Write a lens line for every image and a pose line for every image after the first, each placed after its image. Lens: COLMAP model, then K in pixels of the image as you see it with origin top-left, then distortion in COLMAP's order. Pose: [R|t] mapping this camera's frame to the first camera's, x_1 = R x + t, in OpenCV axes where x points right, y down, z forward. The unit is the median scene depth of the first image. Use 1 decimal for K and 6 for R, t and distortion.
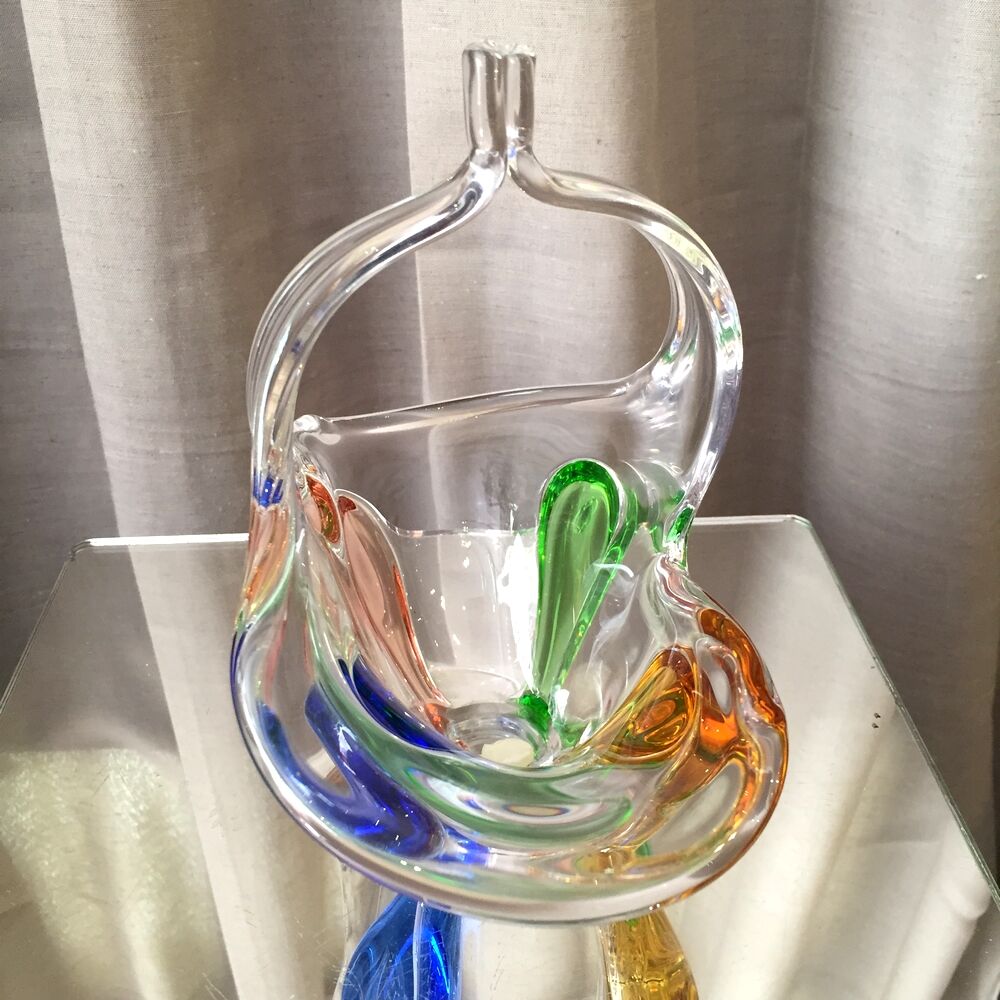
lens RADIAL K [[1149.0, 0, 493.9], [0, 1149.0, 502.8], [0, 0, 1]] dist [0.110826, -0.174201]
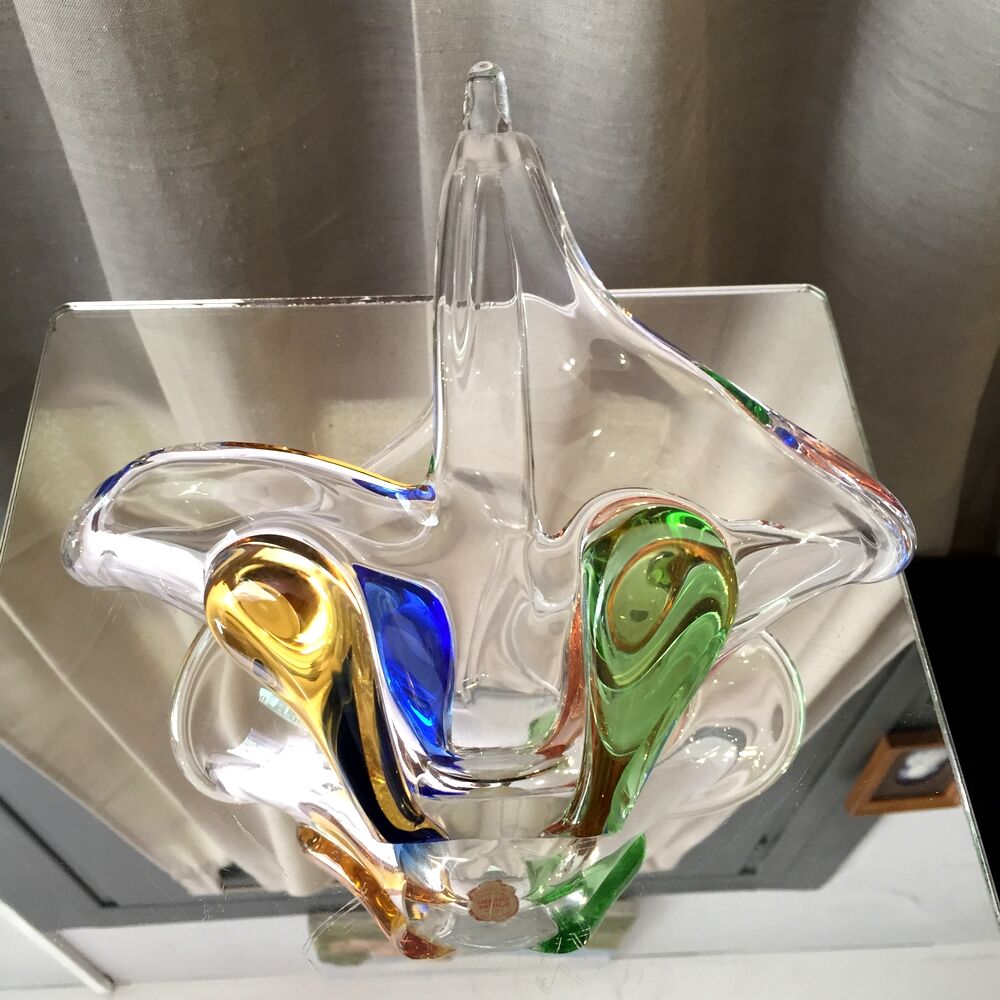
lens RADIAL K [[1152.5, 0, 500.0], [0, 1152.5, 500.0], [0, 0, 1]] dist [0.097164, -0.153588]
pose [[0.999754, 0.012889, 0.018060, -0.009932], [-0.019111, 0.913753, 0.405821, -0.186387], [-0.011272, -0.406066, 0.913774, 0.051031]]
